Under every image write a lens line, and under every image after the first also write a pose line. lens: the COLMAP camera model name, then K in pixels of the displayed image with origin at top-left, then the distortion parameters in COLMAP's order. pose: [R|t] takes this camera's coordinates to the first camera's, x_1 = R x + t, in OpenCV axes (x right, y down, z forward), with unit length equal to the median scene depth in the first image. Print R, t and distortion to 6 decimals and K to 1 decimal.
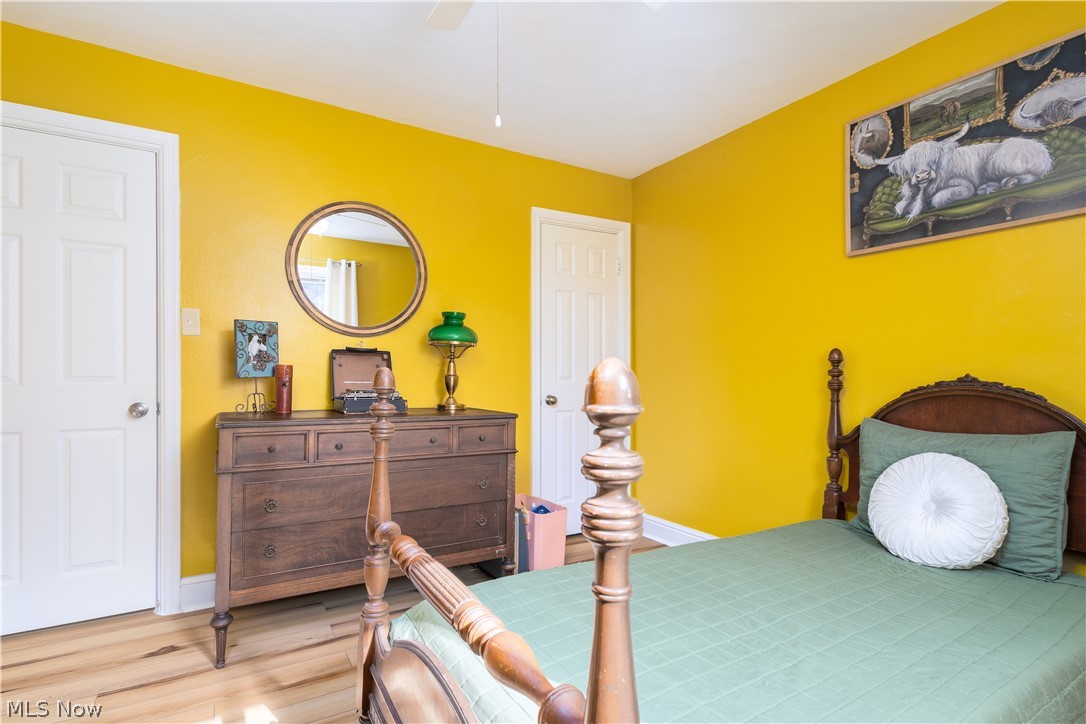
lens RADIAL K [[525.6, 0, 539.6], [0, 525.6, 365.1], [0, 0, 1]] dist [0.010370, 0.000227]
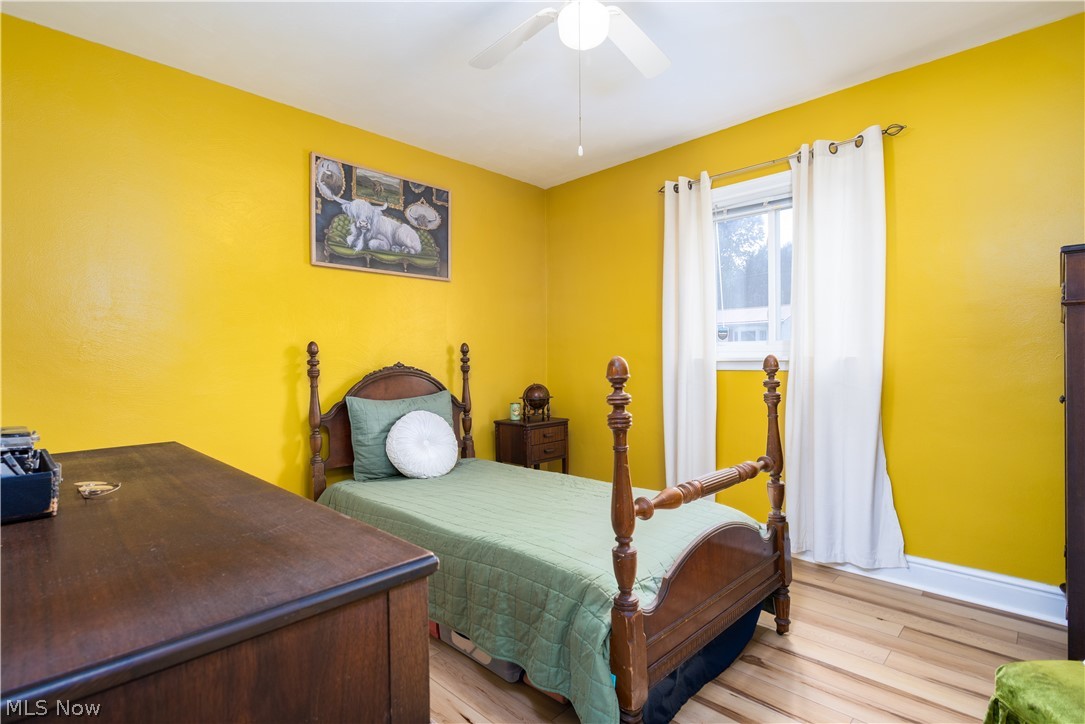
lens RADIAL K [[525.1, 0, 540.4], [0, 525.1, 362.7], [0, 0, 1]] dist [0.010370, 0.000227]
pose [[-0.246340, -0.001058, 0.969183, -0.771448], [0.002922, 0.999994, 0.001834, 0.016258], [-0.969179, 0.003283, -0.246336, 0.886175]]
